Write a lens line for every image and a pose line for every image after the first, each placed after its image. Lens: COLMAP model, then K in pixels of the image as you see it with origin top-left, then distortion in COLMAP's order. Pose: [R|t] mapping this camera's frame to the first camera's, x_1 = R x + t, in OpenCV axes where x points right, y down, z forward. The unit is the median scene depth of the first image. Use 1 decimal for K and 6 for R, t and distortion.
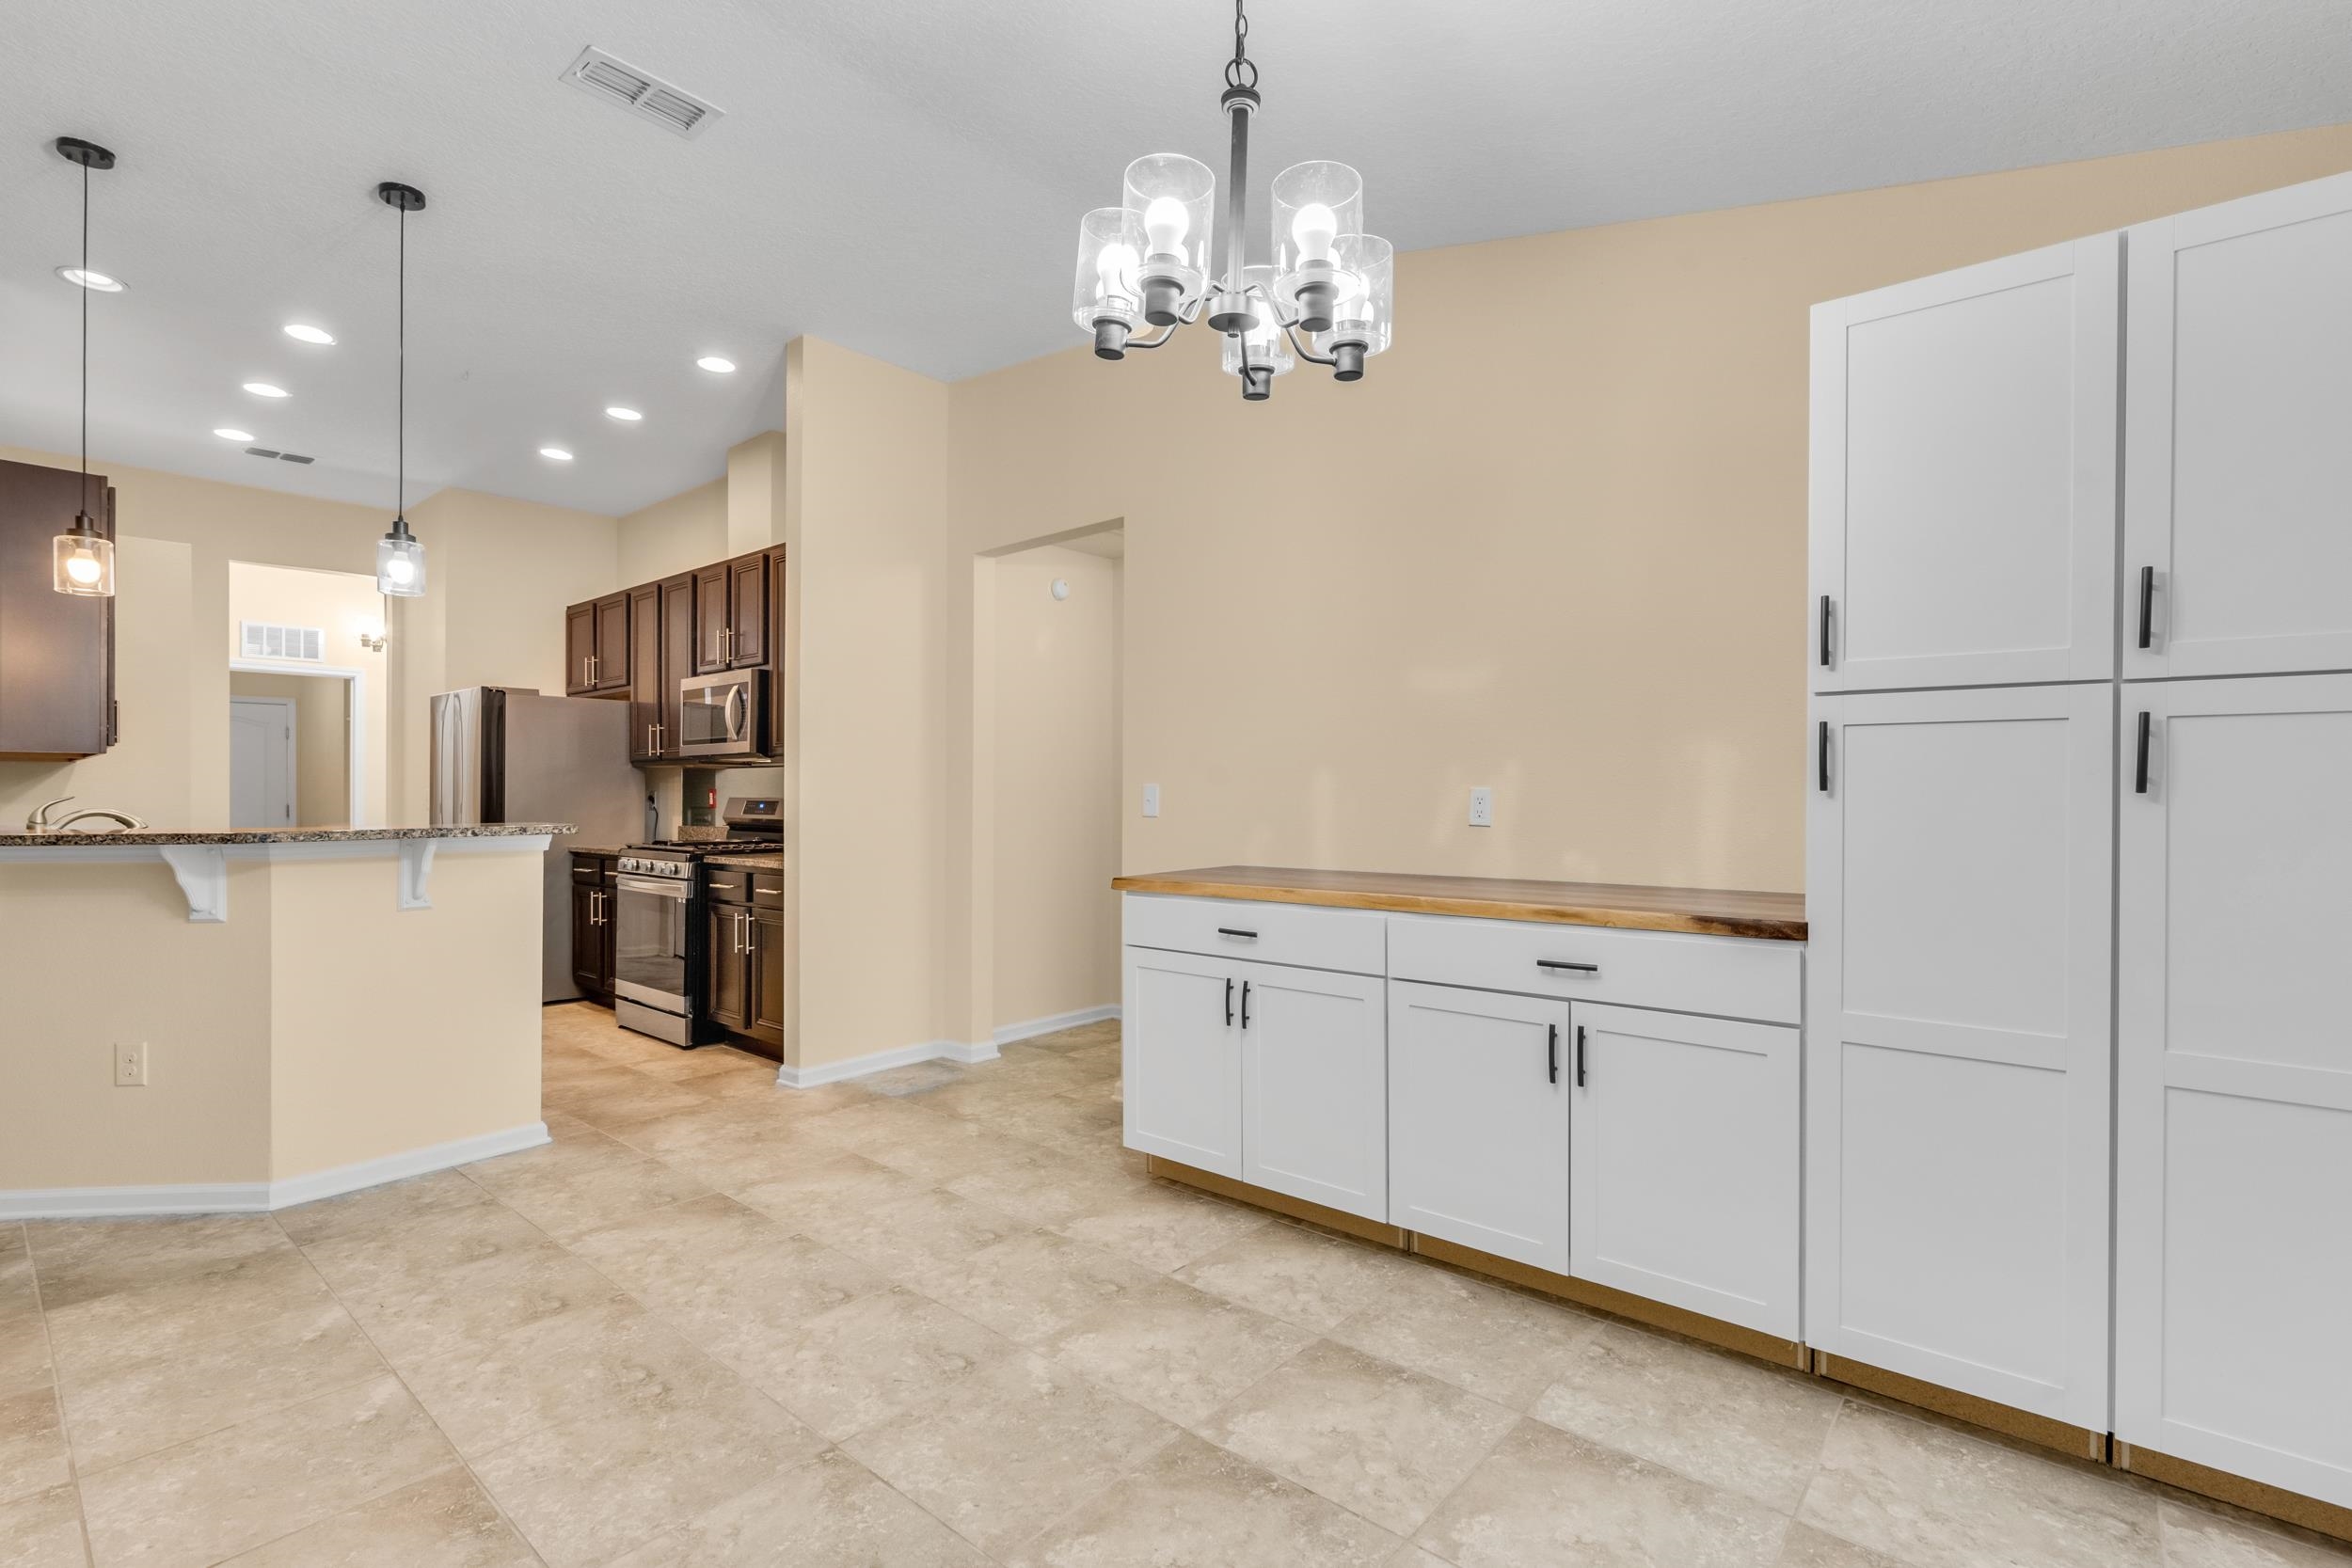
lens RADIAL K [[1087.0, 0, 1185.3], [0, 1087.0, 799.3], [0, 0, 1]] dist [-0.001269, 0.000170]
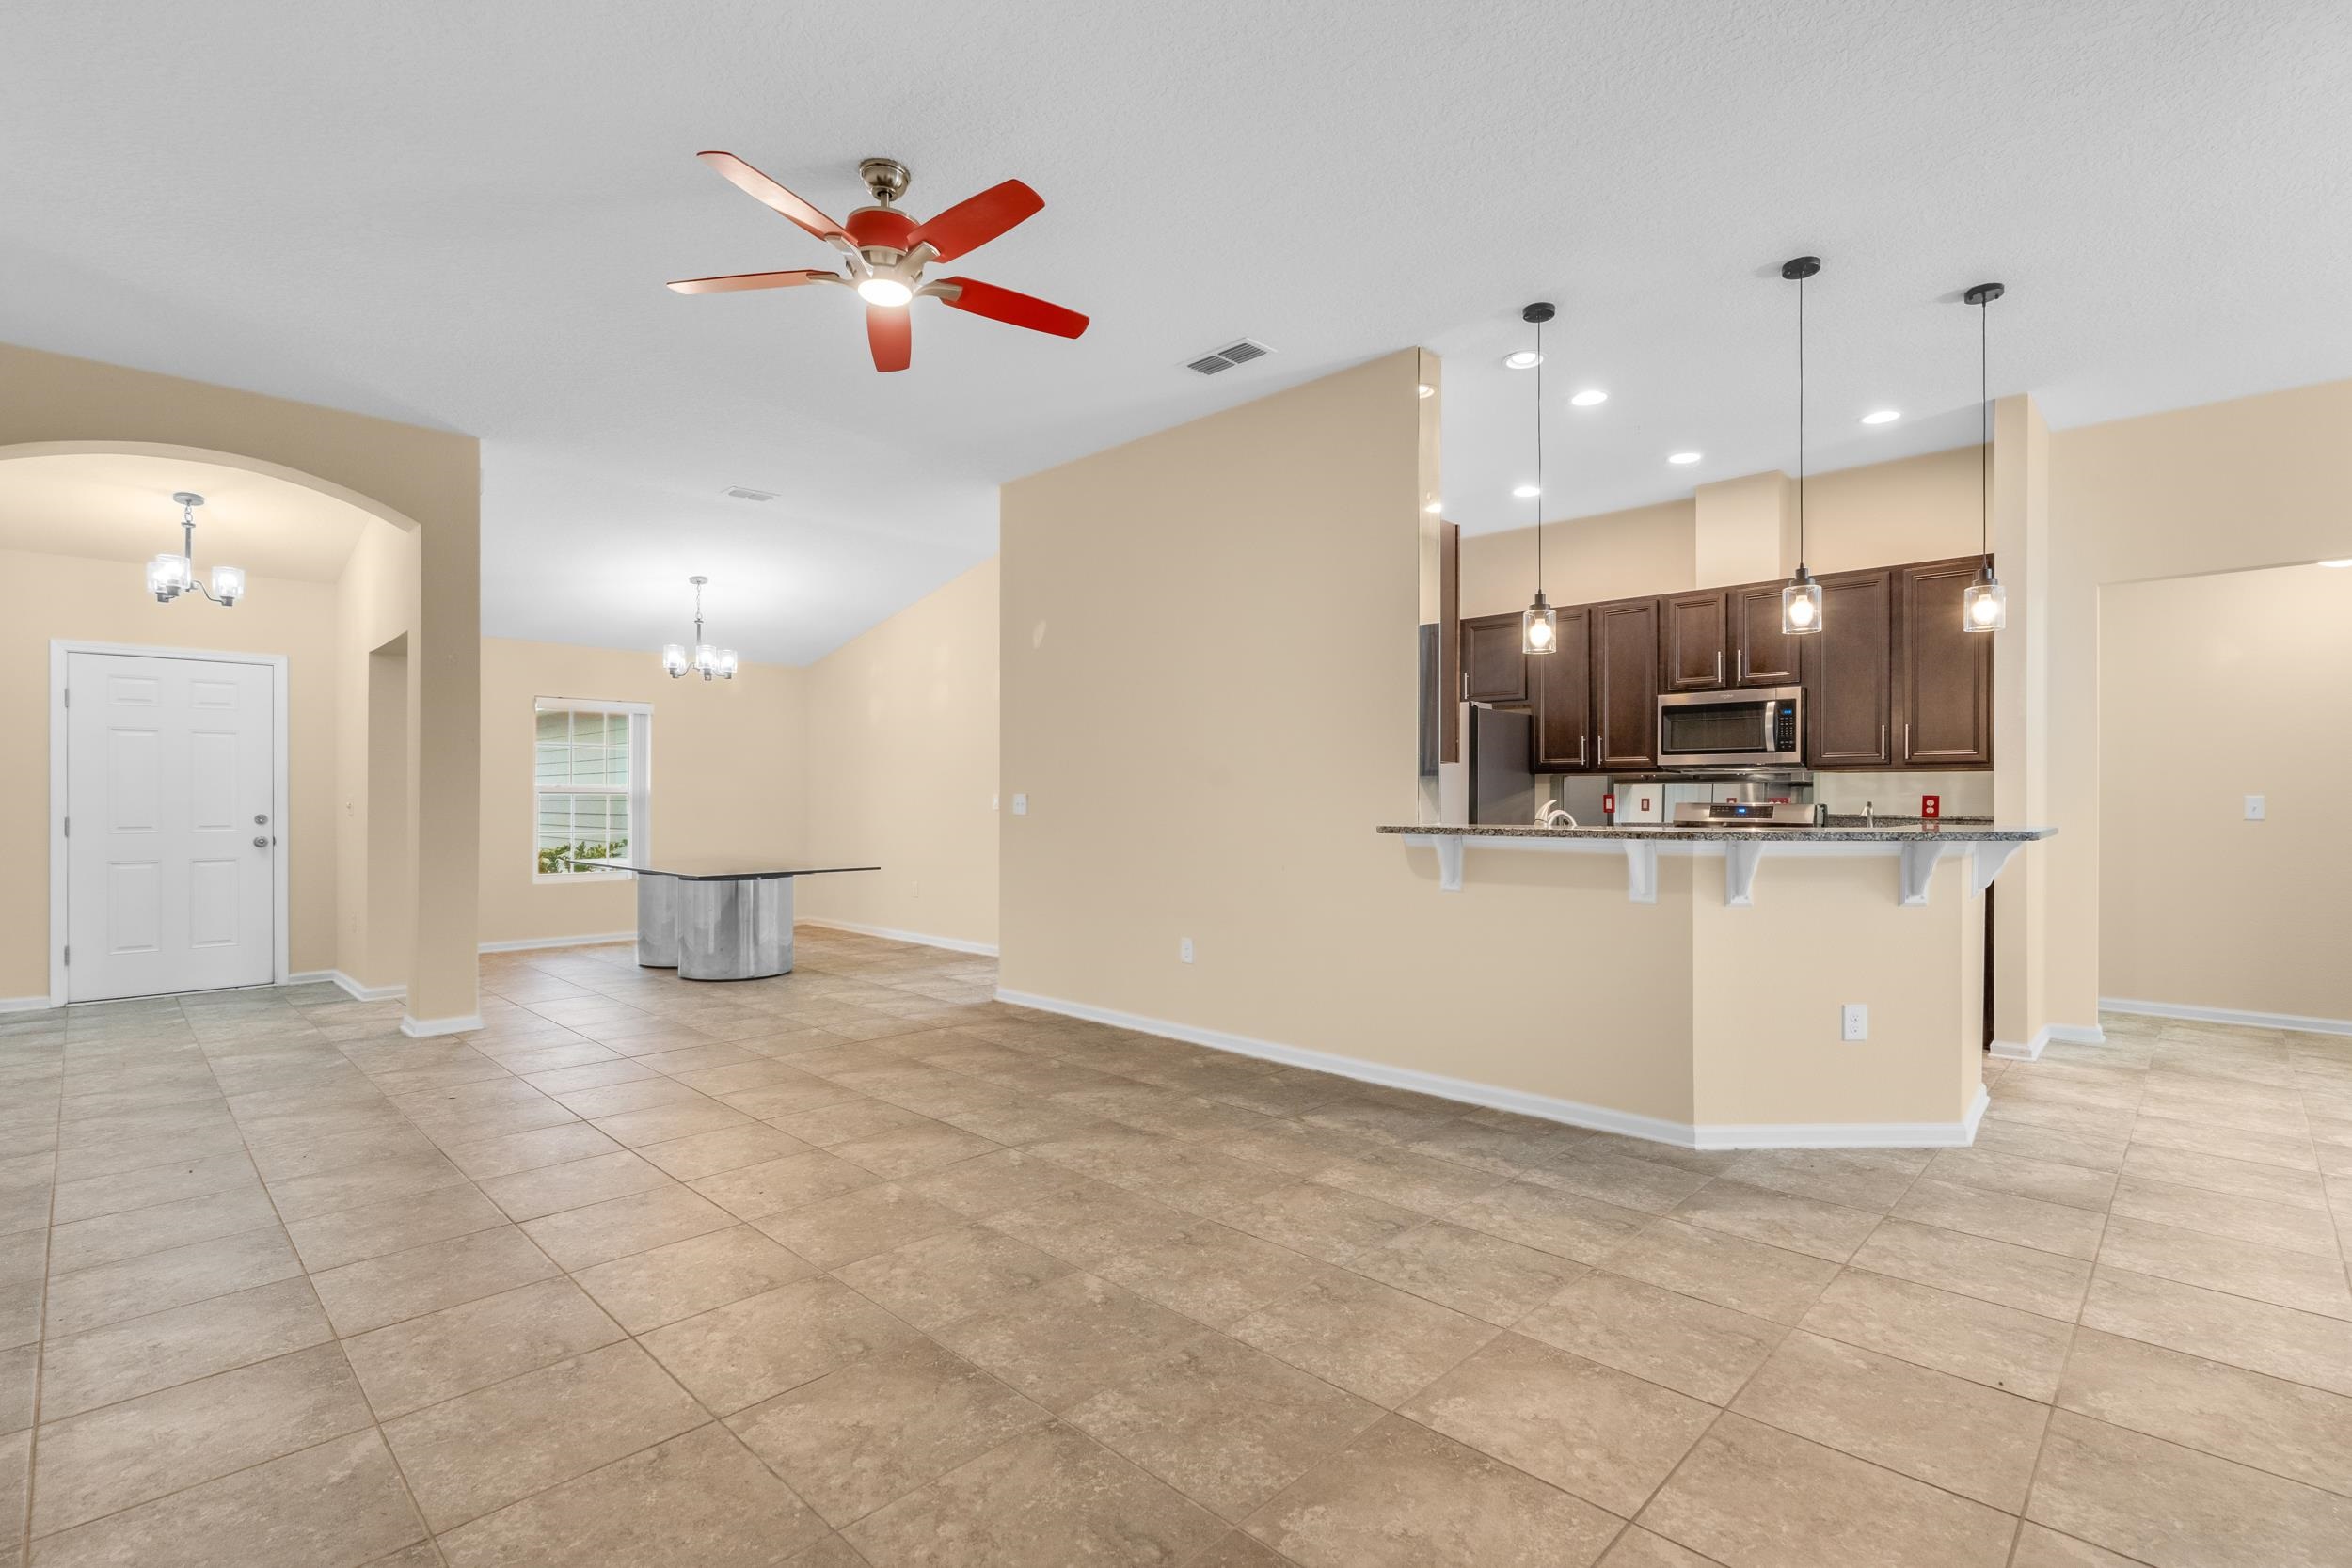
lens RADIAL K [[1094.5, 0, 1175.9], [0, 1094.5, 780.7], [0, 0, 1]] dist [-0.001519, 0.000134]
pose [[0.998432, 0.001343, -0.055969, -0.963689], [-0.002308, 0.999850, -0.017176, -0.002547], [0.055937, 0.017278, 0.998285, -0.154927]]
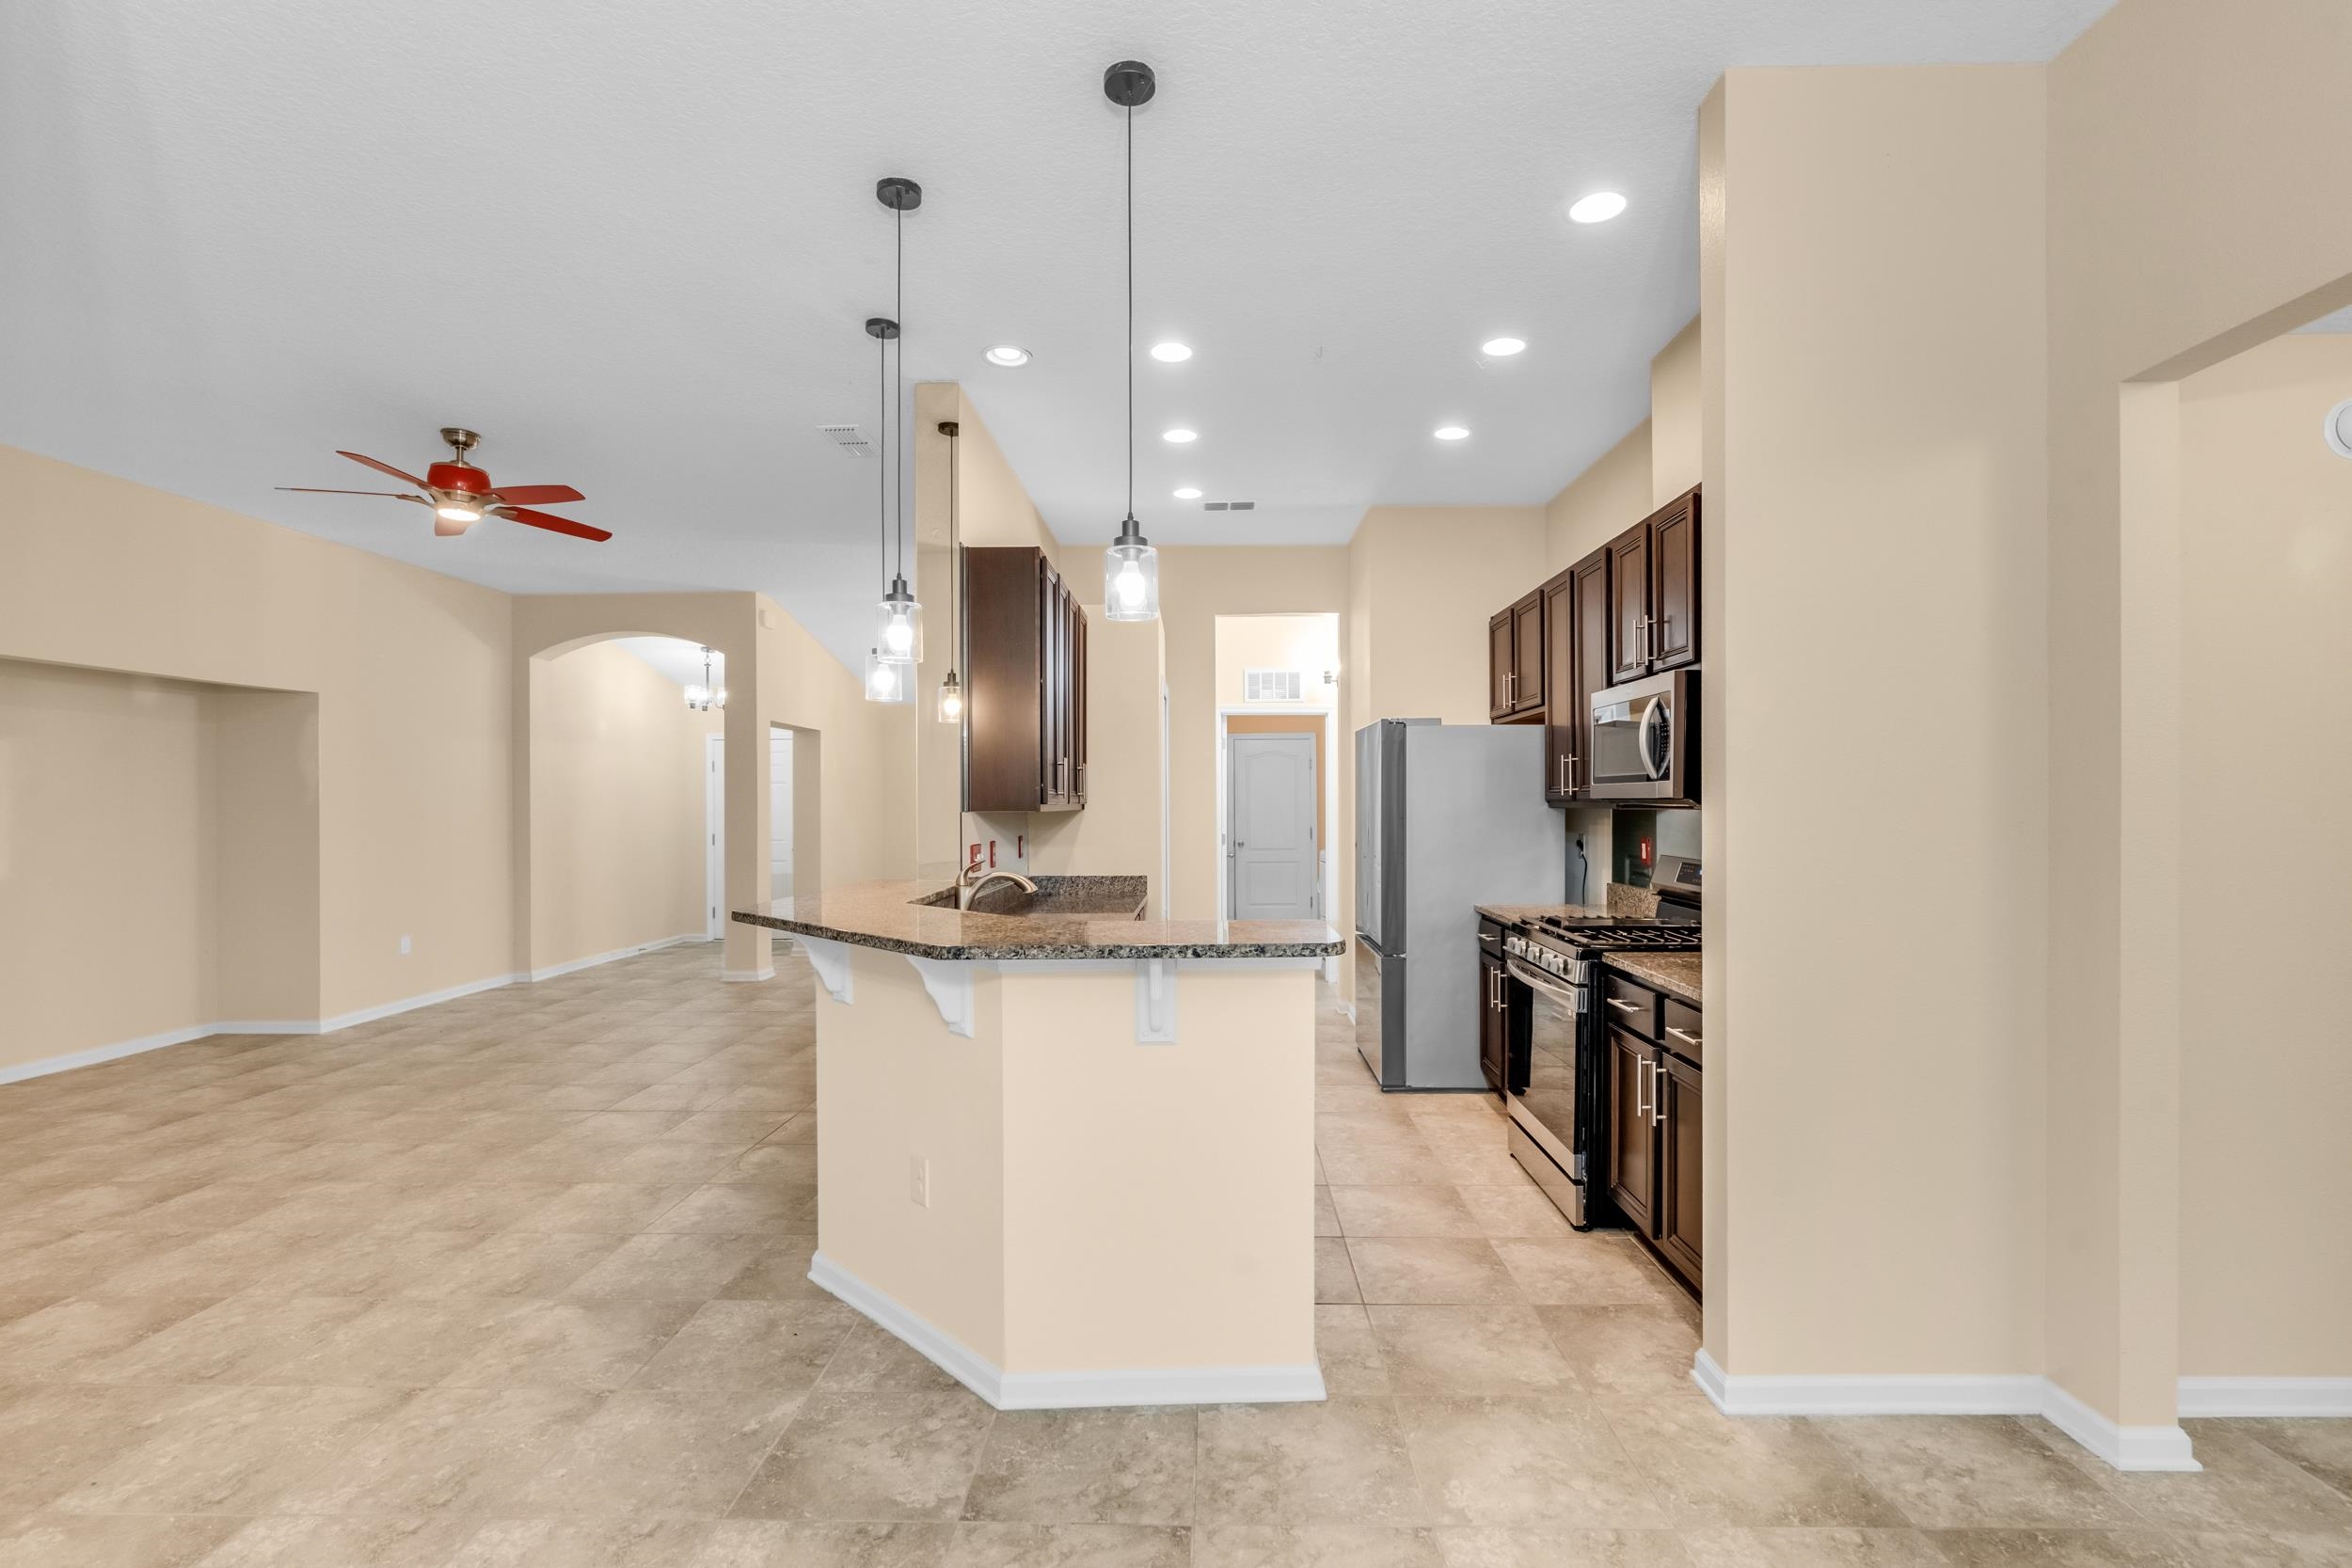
lens RADIAL K [[1080.9, 0, 1179.0], [0, 1080.9, 798.7], [0, 0, 1]] dist [-0.001156, 0.000447]
pose [[0.633562, -0.003491, -0.773684, -0.082158], [0.000751, 0.999992, -0.003898, -0.039813], [0.773692, 0.001888, 0.633560, 0.347739]]
